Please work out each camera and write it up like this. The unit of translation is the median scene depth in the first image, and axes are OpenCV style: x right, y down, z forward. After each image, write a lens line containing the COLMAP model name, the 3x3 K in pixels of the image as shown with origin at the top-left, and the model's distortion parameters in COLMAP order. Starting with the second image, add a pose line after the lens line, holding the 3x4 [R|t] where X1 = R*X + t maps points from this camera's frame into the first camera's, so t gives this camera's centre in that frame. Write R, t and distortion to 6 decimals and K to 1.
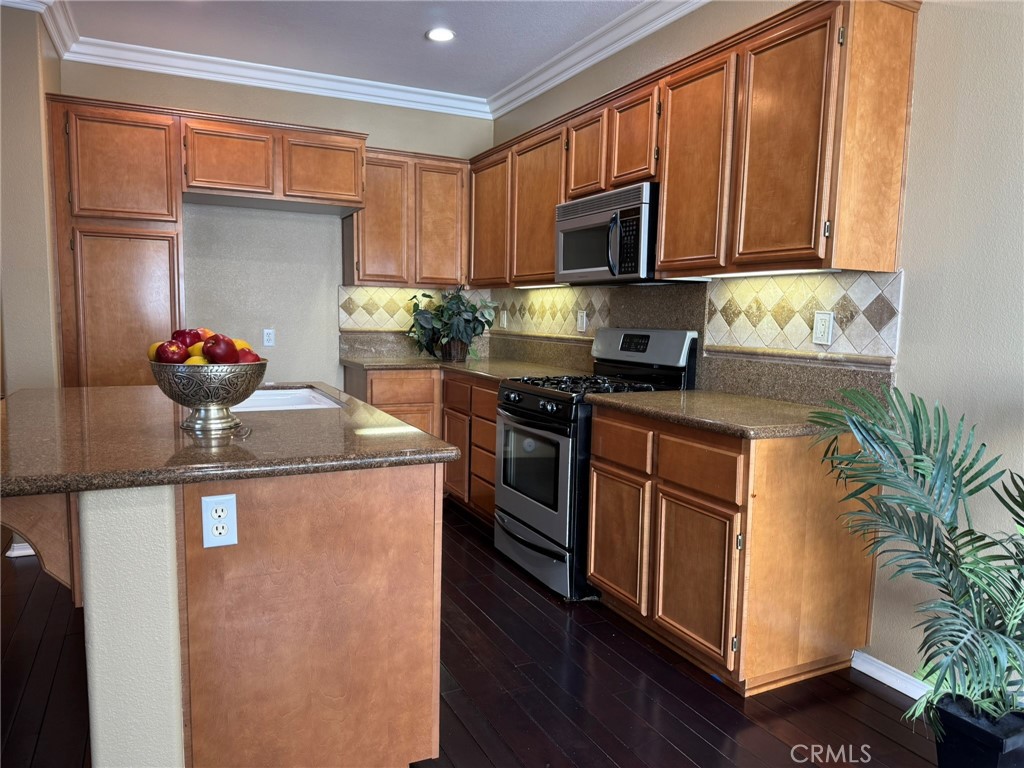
lens RADIAL K [[720.0, 0, 525.5], [0, 720.0, 418.5], [0, 0, 1]] dist [0.071575, -0.094143]
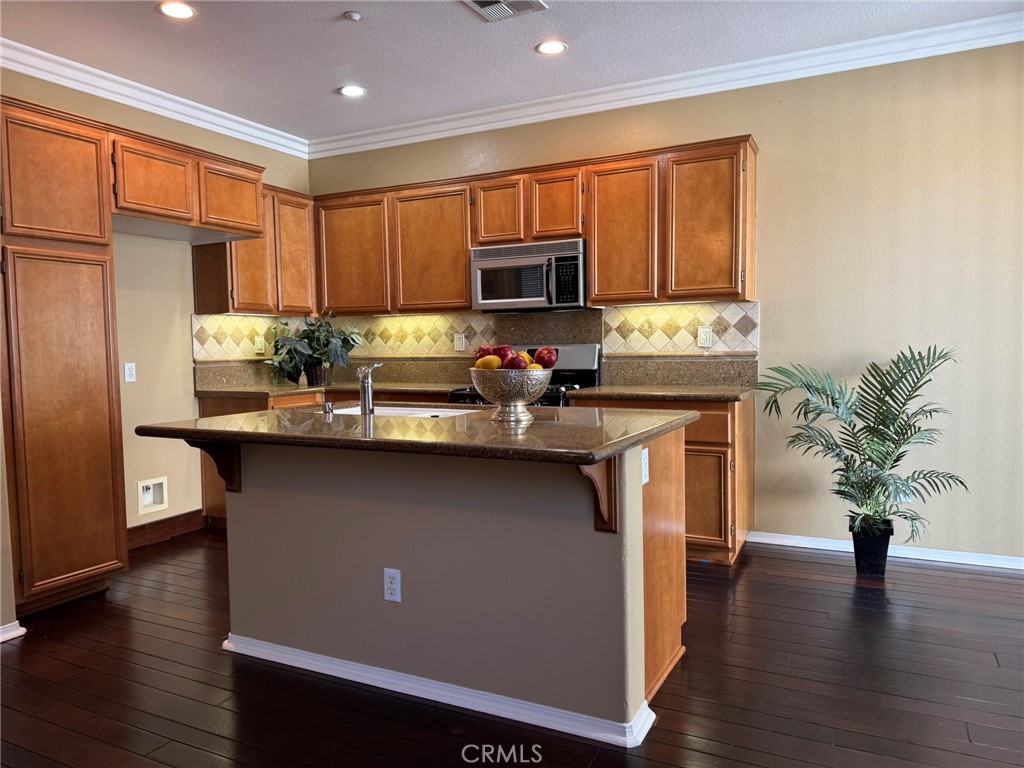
lens RADIAL K [[720.0, 0, 523.8], [0, 720.0, 413.0], [0, 0, 1]] dist [0.071575, -0.094143]
pose [[0.791330, -0.088989, 0.604879, -0.664130], [0.119334, 0.992803, -0.010059, 0.008211], [-0.599630, 0.080142, 0.796254, -0.013084]]
